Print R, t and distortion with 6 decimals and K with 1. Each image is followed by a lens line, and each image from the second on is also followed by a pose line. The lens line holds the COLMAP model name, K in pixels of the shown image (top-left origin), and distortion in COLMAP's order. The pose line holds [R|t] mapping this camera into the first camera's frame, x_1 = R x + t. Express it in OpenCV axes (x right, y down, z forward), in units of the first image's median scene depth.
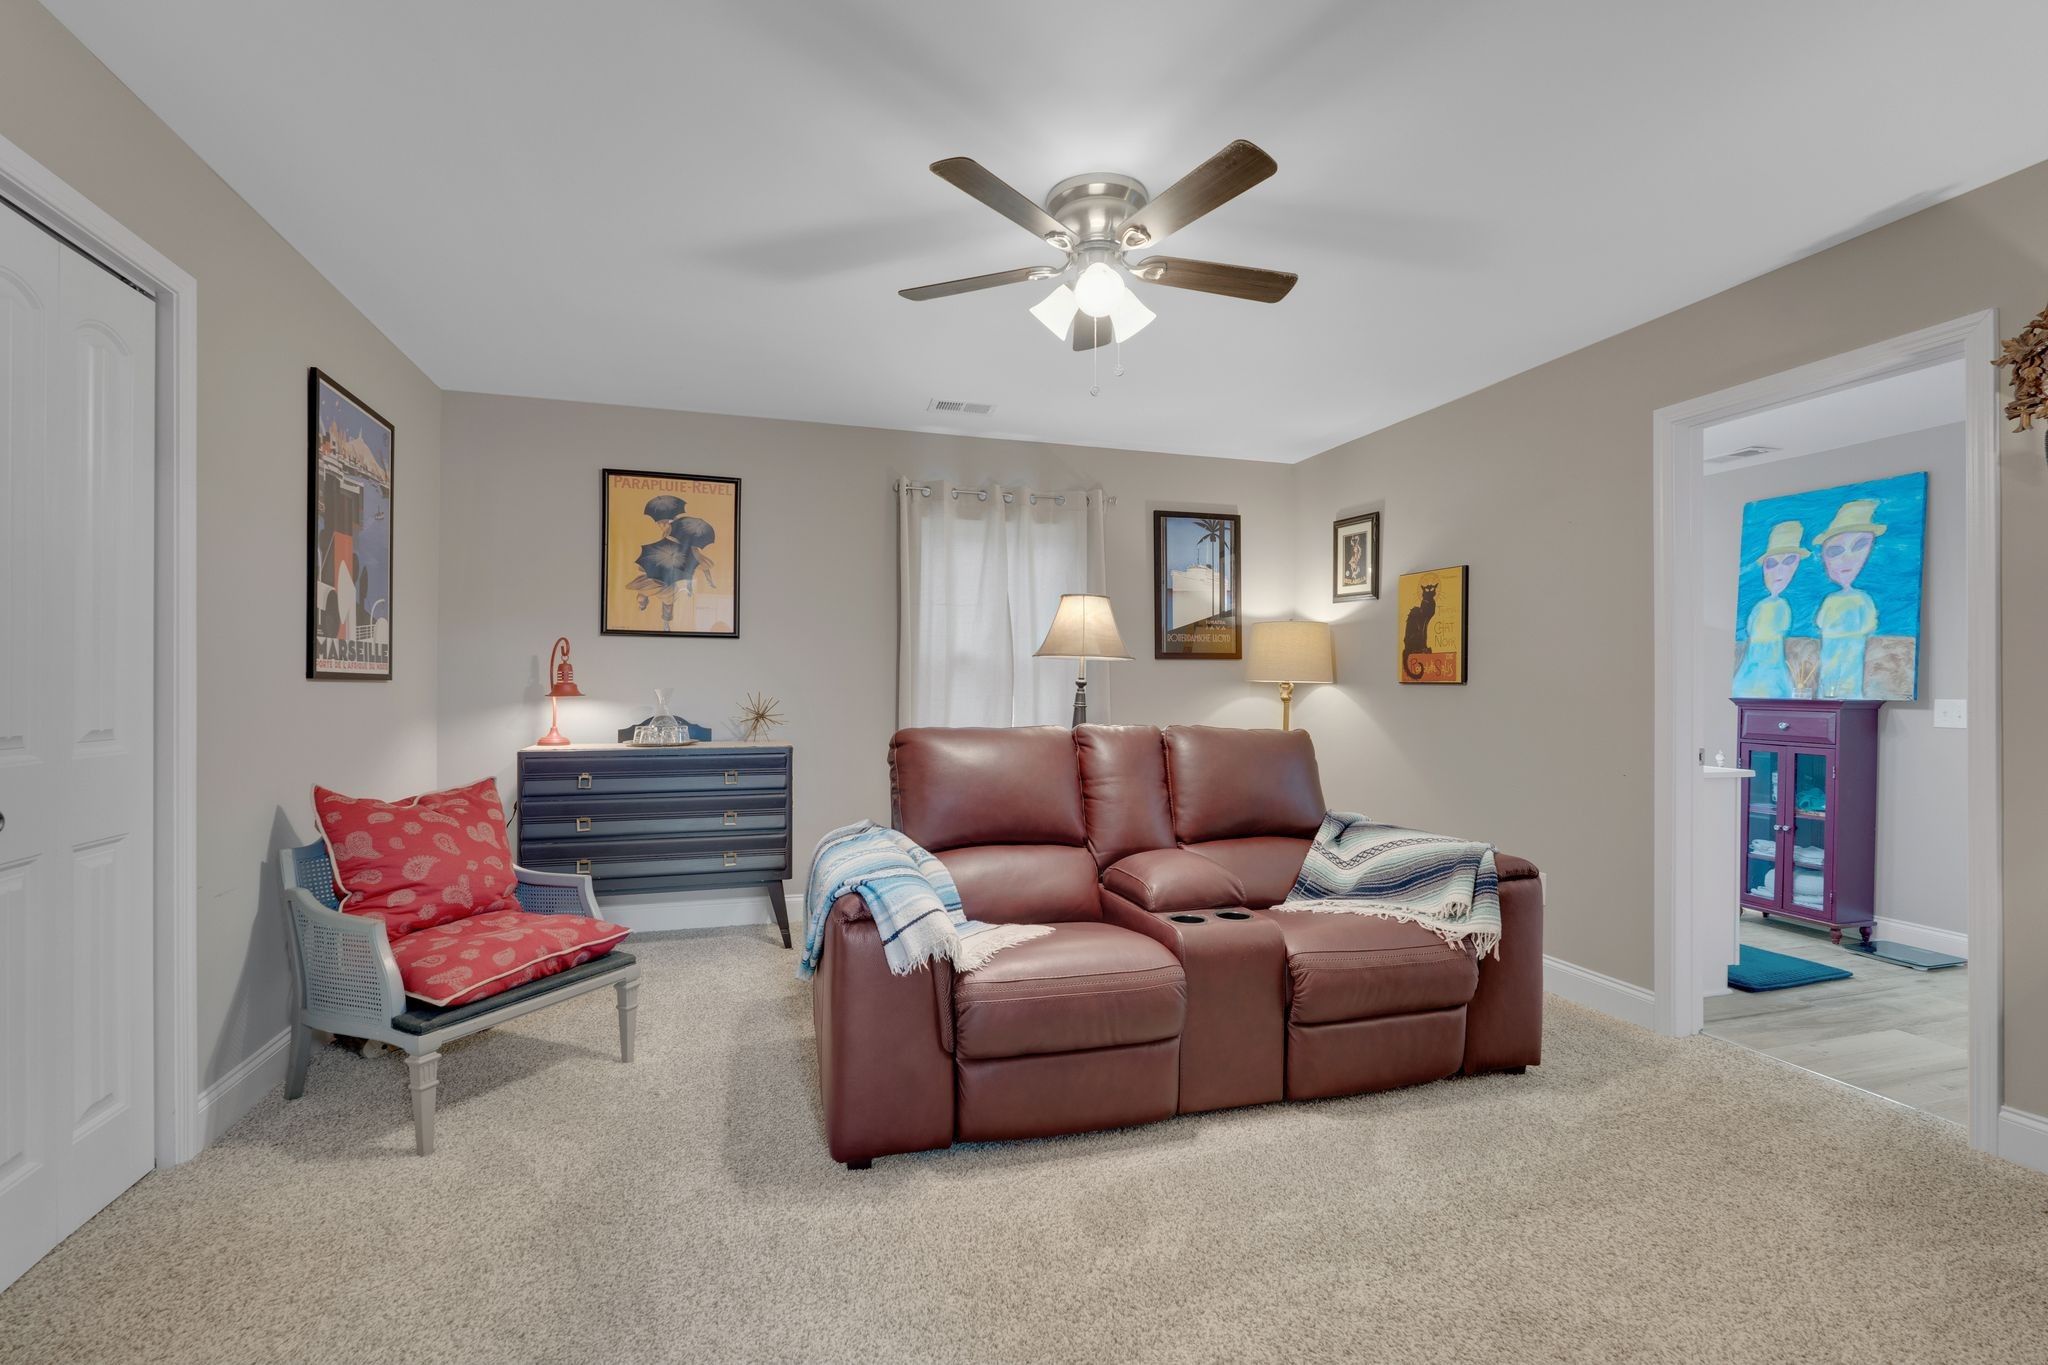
lens RADIAL K [[903.6, 0, 1023.2], [0, 903.6, 673.4], [0, 0, 1]] dist [-0.001283, 0.000340]
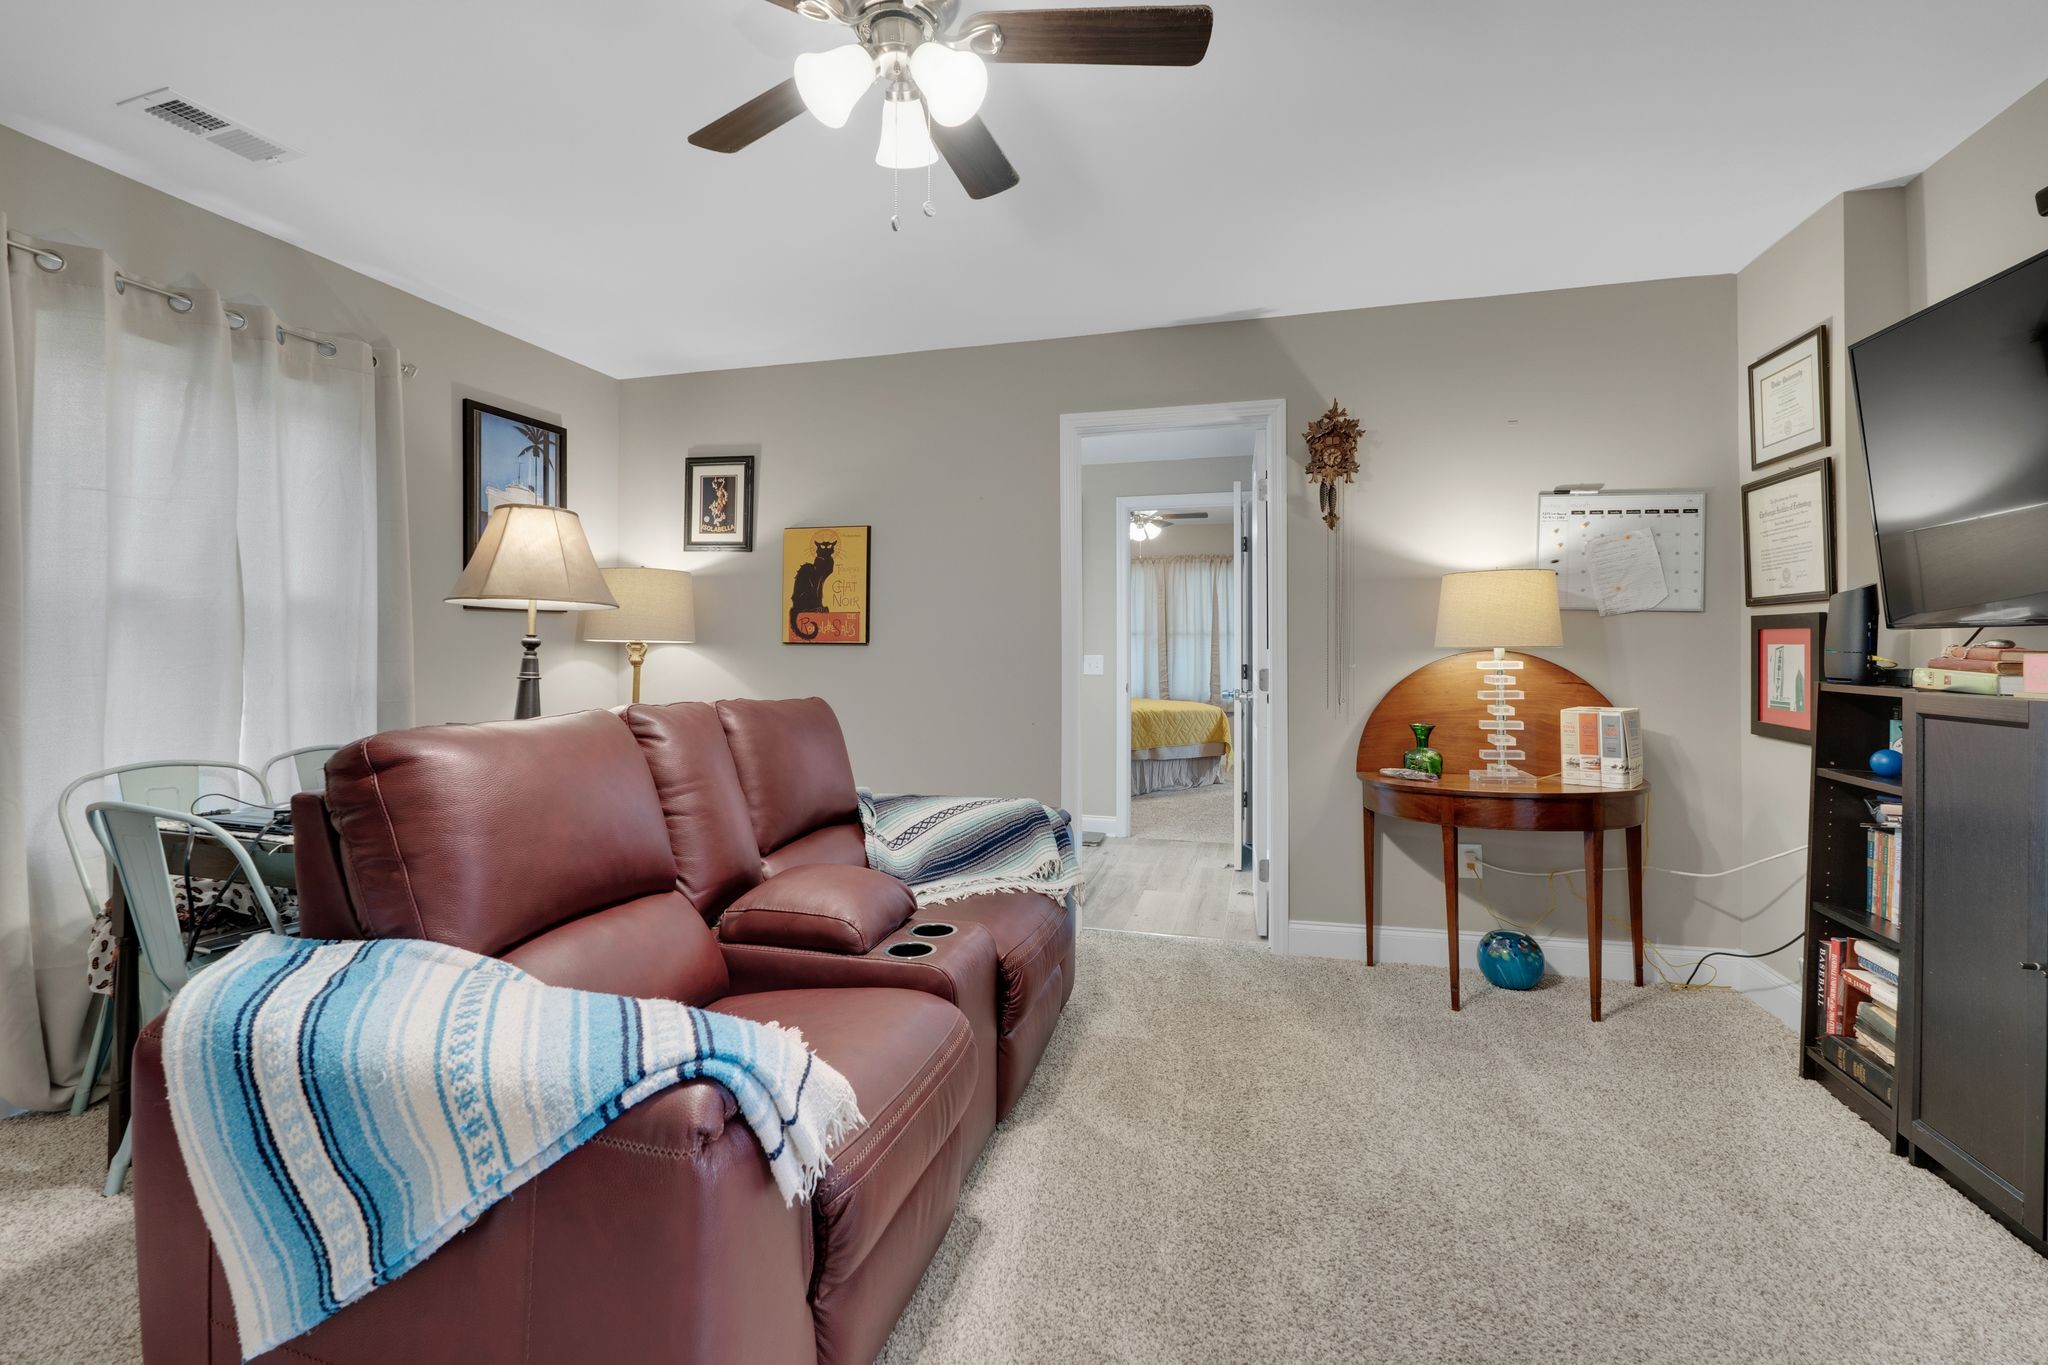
lens RADIAL K [[908.4, 0, 1020.9], [0, 908.4, 633.7], [0, 0, 1]] dist [-0.003226, 0.000116]
pose [[0.548784, 0.009473, 0.835910, -0.237268], [-0.010316, 0.999936, -0.004559, 0.002582], [-0.835900, -0.006121, 0.548847, 0.281855]]
